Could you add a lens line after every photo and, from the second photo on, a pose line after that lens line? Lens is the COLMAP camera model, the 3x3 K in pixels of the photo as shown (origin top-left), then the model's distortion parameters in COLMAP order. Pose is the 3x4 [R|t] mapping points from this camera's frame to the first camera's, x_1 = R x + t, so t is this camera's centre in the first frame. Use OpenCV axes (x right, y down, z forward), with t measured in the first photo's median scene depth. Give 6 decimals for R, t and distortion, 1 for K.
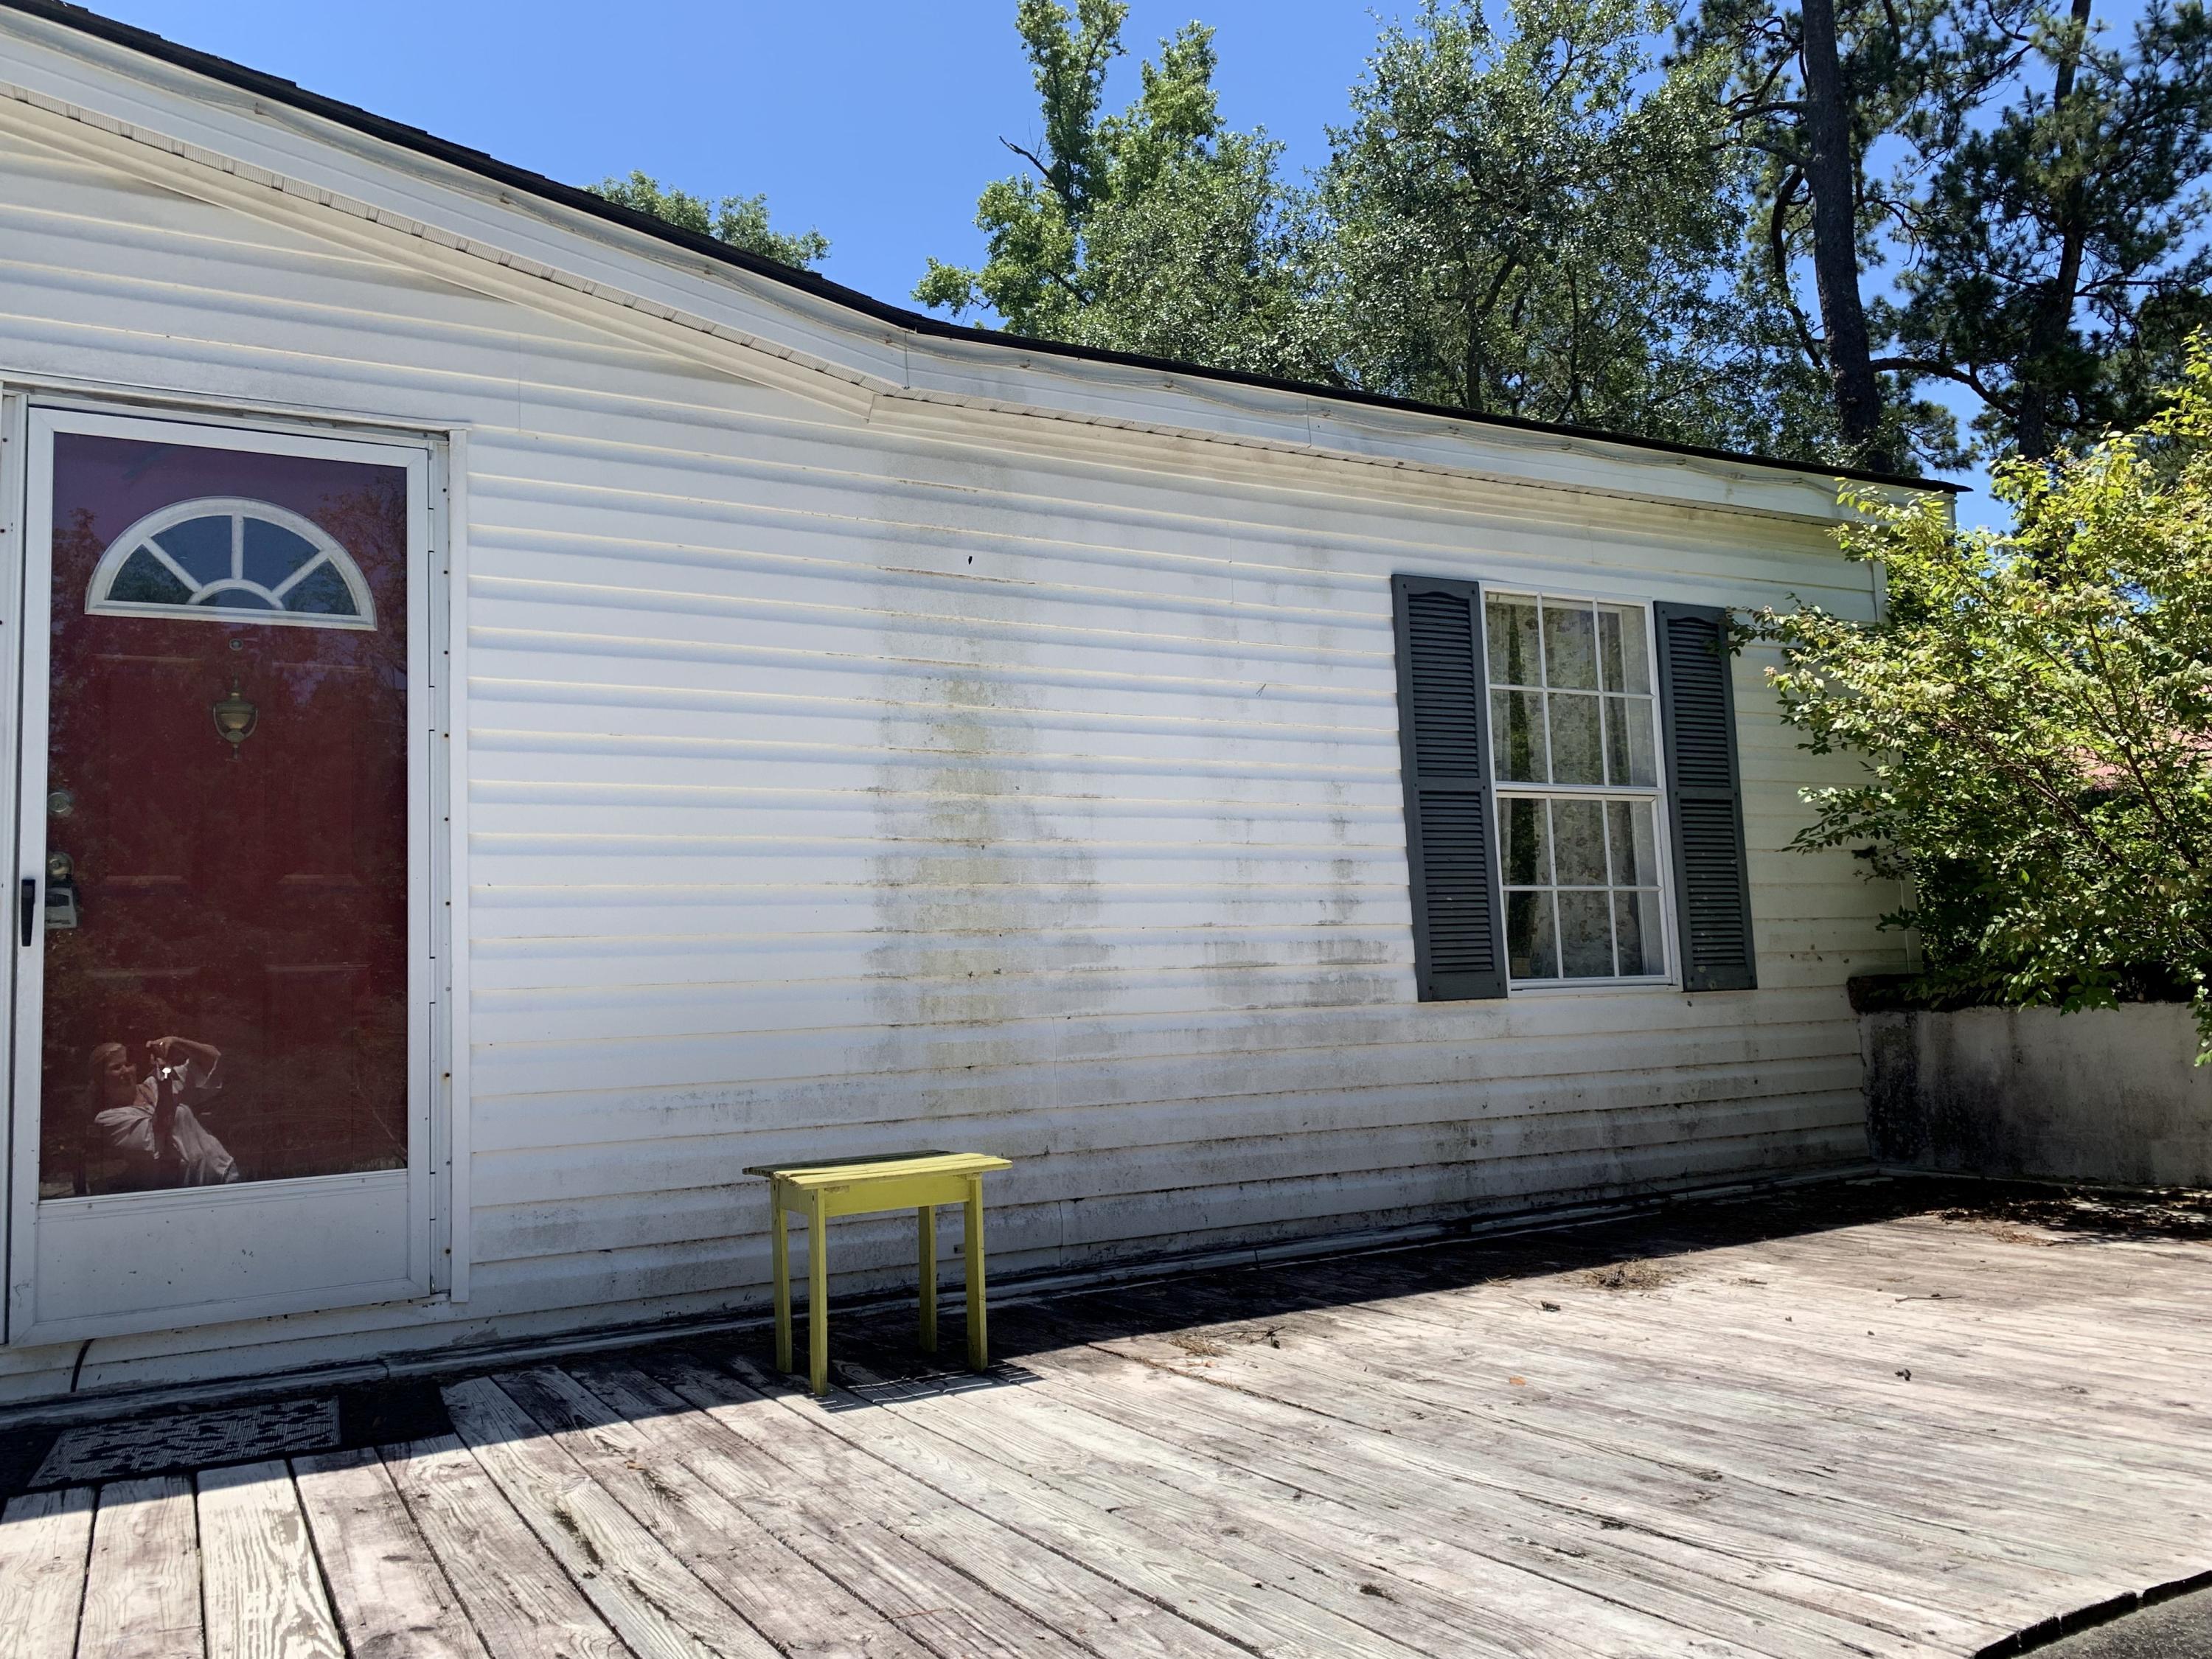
lens RADIAL K [[1696.4, 0, 1109.0], [0, 1696.4, 821.4], [0, 0, 1]] dist [0.021333, -0.016427]
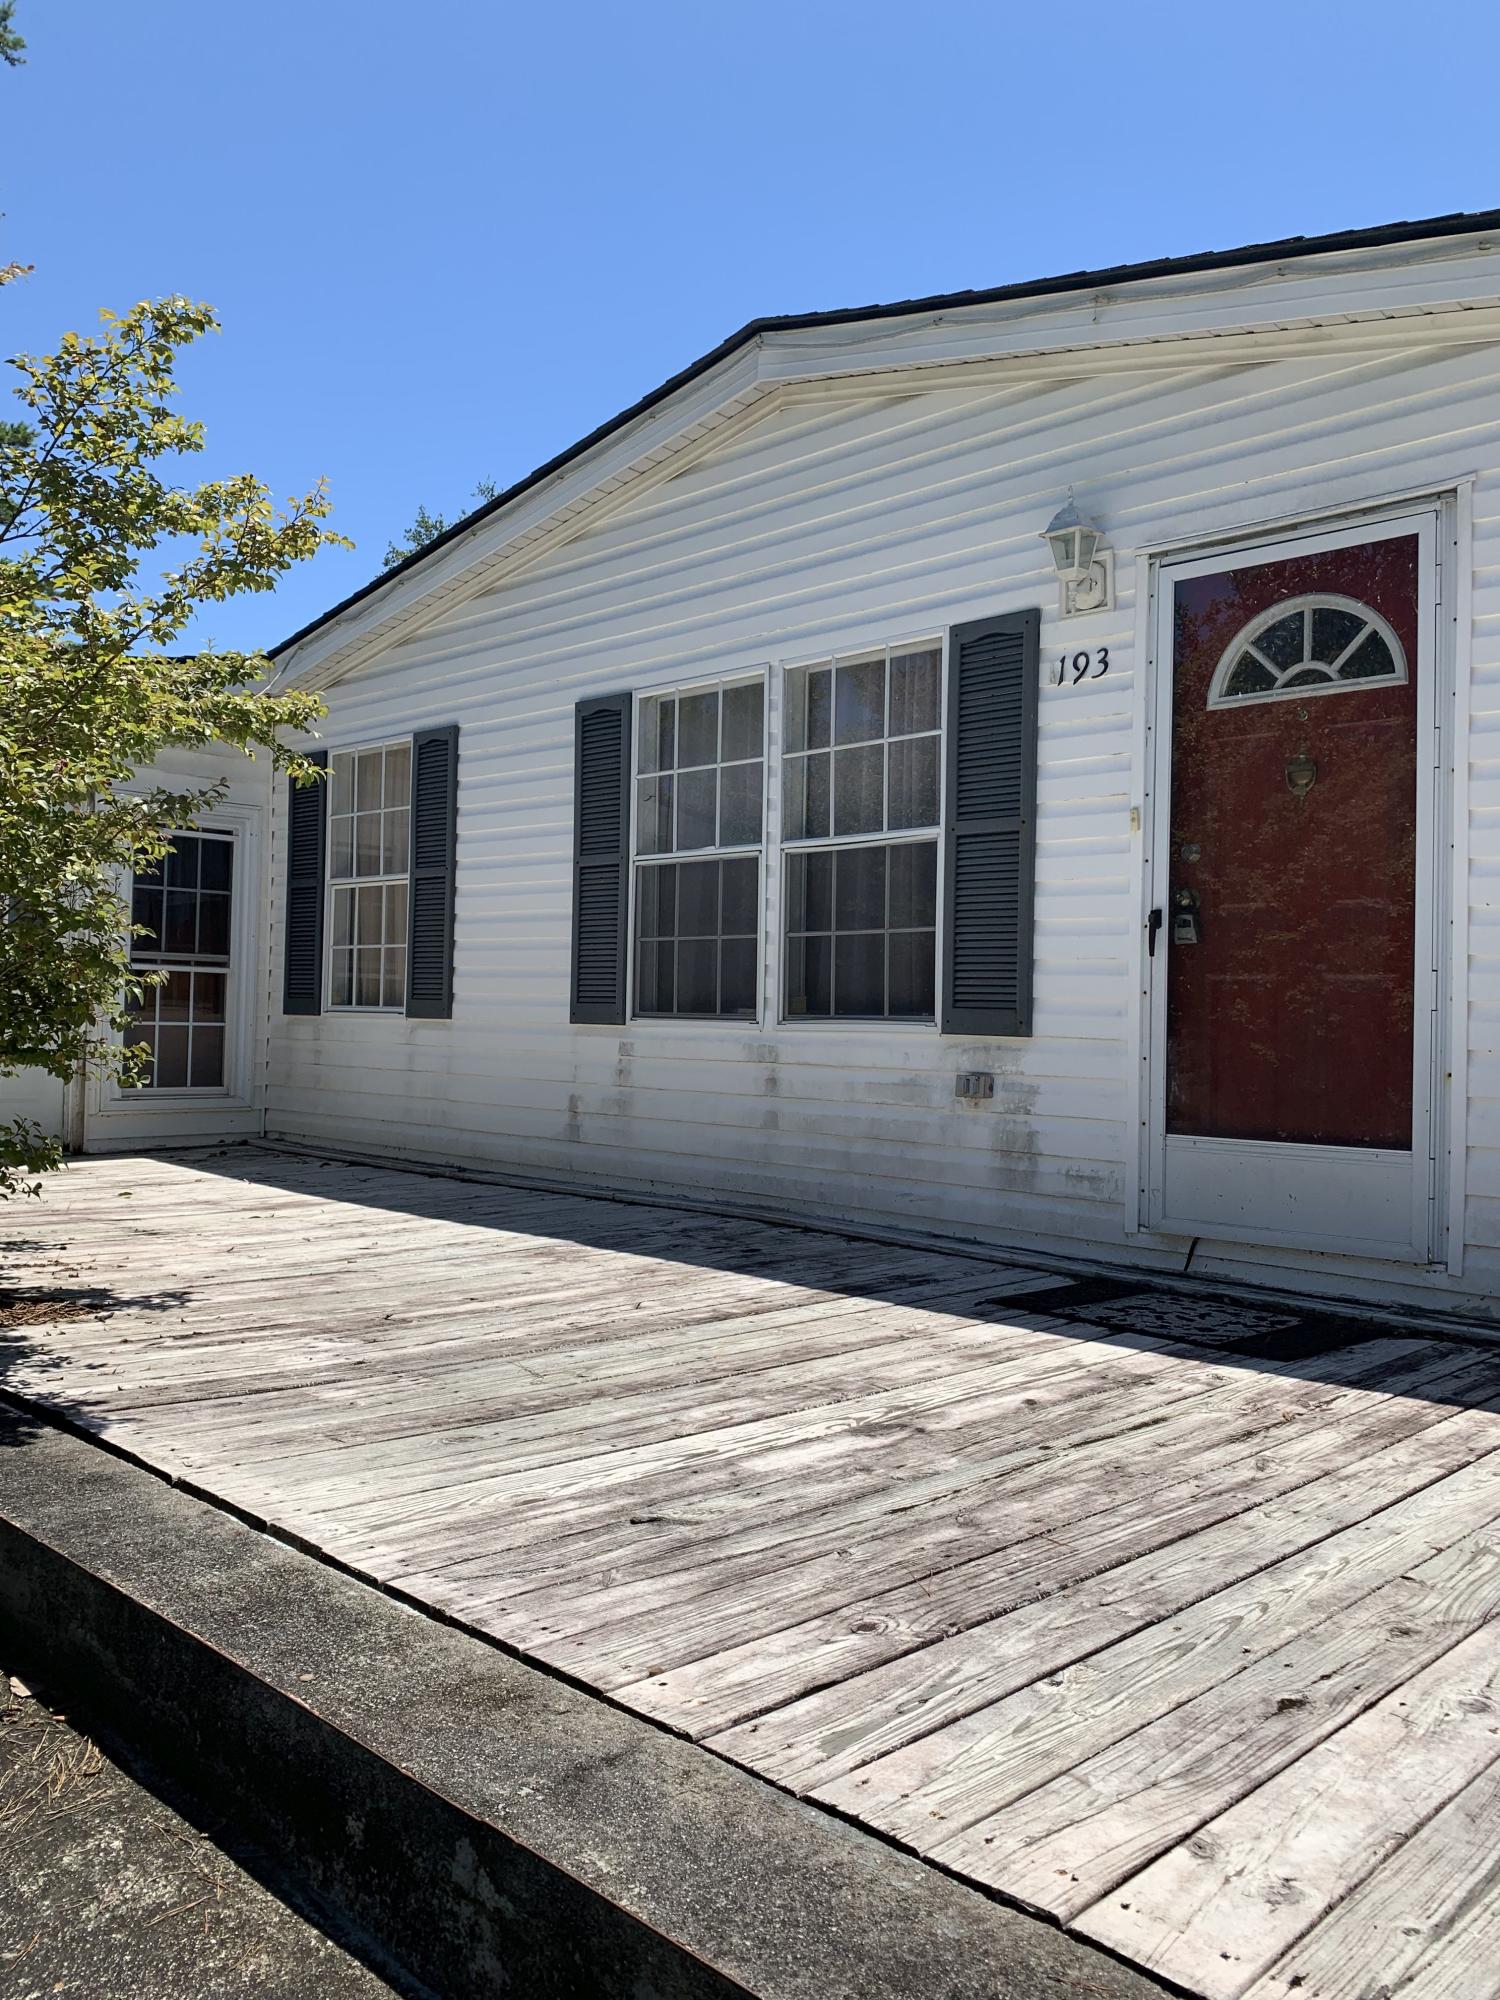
lens RADIAL K [[1533.8, 0, 767.1], [0, 1533.8, 983.4], [0, 0, 1]] dist [0.021333, -0.016427]
pose [[0.310566, 0.032247, -0.950005, 0.420577], [0.068191, 0.996094, 0.056104, 0.000966], [0.948103, -0.082206, 0.307153, 0.256642]]
